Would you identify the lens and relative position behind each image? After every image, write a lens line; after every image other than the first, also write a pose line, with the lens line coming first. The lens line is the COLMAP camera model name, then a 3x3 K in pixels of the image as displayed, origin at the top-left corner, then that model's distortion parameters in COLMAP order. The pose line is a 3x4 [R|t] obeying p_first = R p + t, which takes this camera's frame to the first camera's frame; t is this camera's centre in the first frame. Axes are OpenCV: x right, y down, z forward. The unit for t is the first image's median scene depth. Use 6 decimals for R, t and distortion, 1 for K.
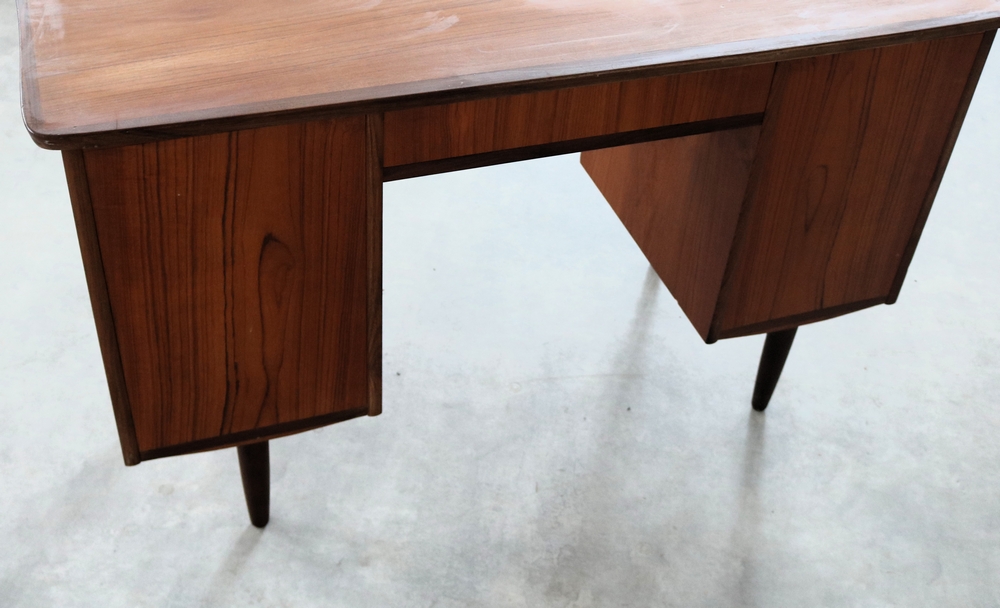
lens RADIAL K [[1225.7, 0, 497.6], [0, 1225.7, 303.1], [0, 0, 1]] dist [-0.013575, 0.000000]
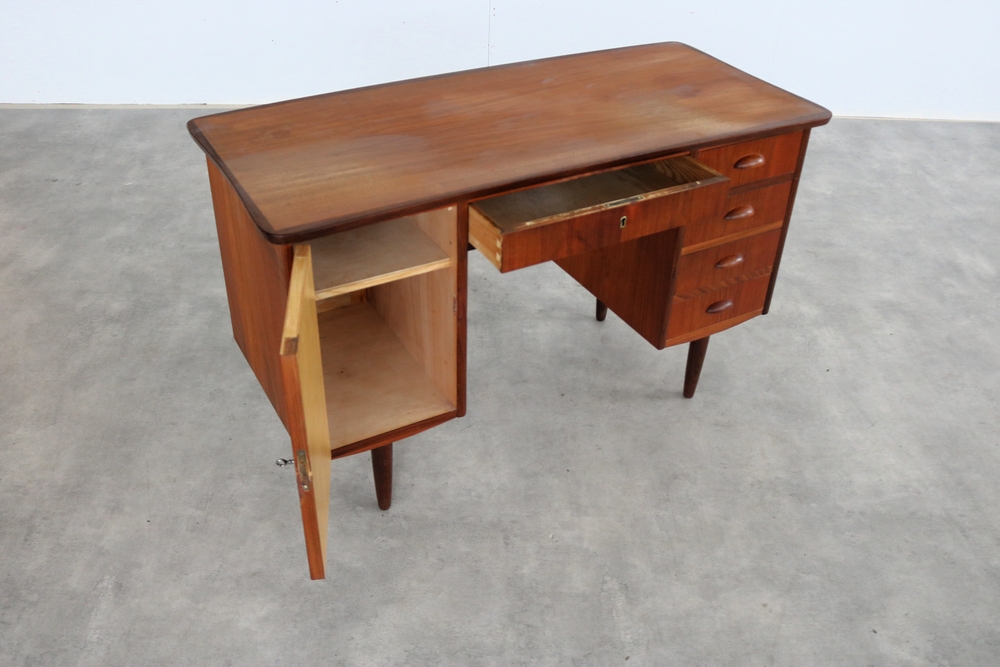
lens RADIAL K [[920.8, 0, 504.7], [0, 920.8, 336.3], [0, 0, 1]] dist [-0.089168, 0.000000]
pose [[-0.978238, 0.004514, -0.207438, 0.251740], [-0.200219, 0.241745, 0.949459, -1.150914], [0.054433, 0.970329, -0.235580, 1.347343]]
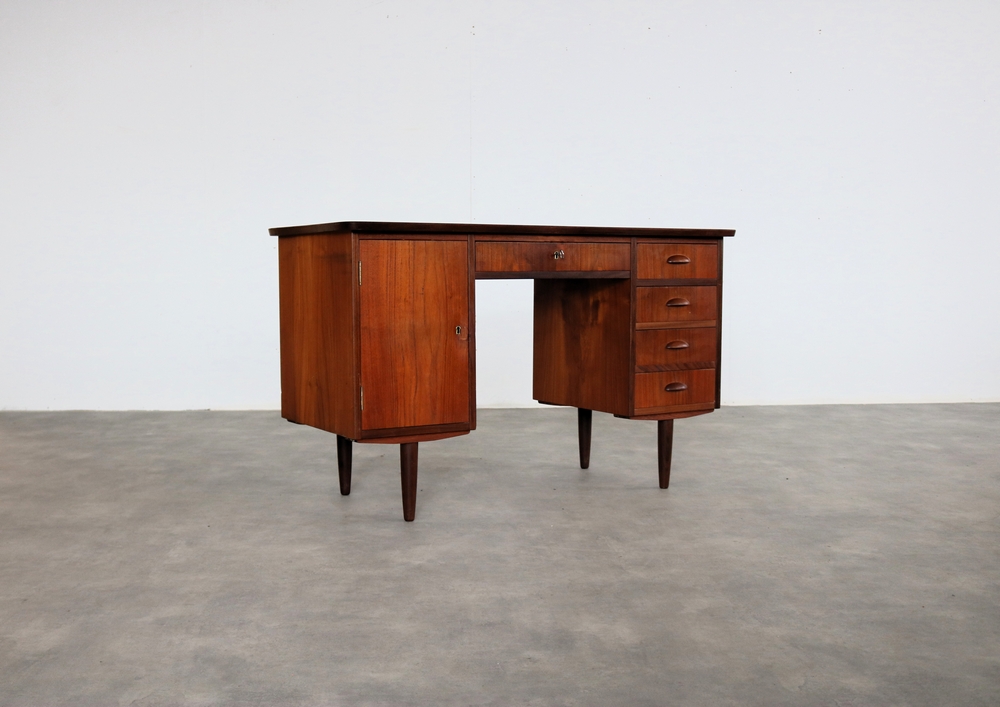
lens RADIAL K [[1140.9, 0, 484.6], [0, 1140.9, 346.9], [0, 0, 1]] dist [-0.090753, 0.000000]
pose [[-0.977575, -0.064967, -0.200313, 0.397311], [-0.187210, 0.703687, 0.685403, -1.319592], [0.096430, 0.707534, -0.700069, 2.230891]]
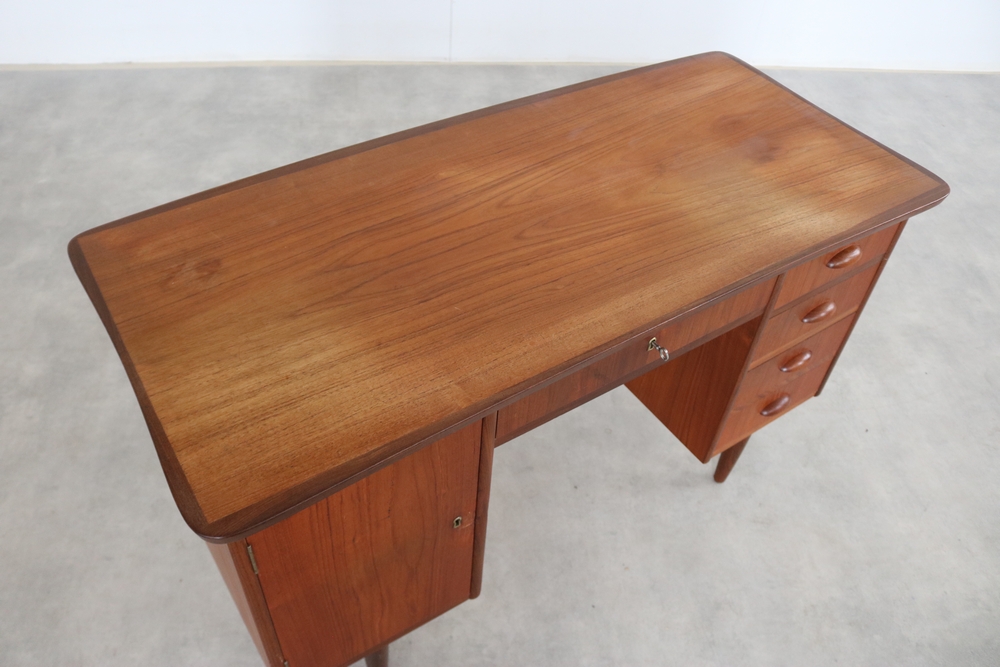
lens RADIAL K [[815.8, 0, 497.2], [0, 815.8, 334.9], [0, 0, 1]] dist [-0.118643, 0.074061]
pose [[-0.961295, 0.066355, -0.267411, 0.240842], [-0.261898, 0.081341, 0.961662, -0.843092], [0.085563, 0.994475, -0.060814, 1.002402]]
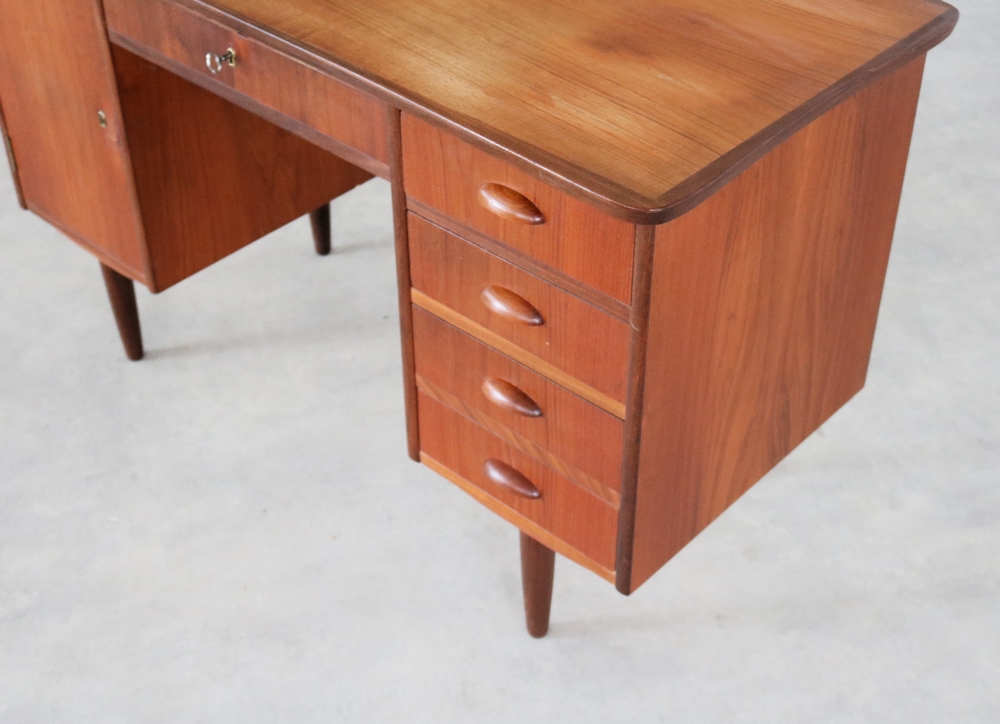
lens RADIAL K [[1503.3, 0, 503.0], [0, 1503.3, 361.0], [0, 0, 1]] dist [-0.091288, 0.000000]
pose [[-0.447794, -0.606910, 0.656614, -0.823983], [0.573076, 0.368884, 0.731784, -0.804811], [-0.686341, 0.703978, 0.182621, 0.831402]]
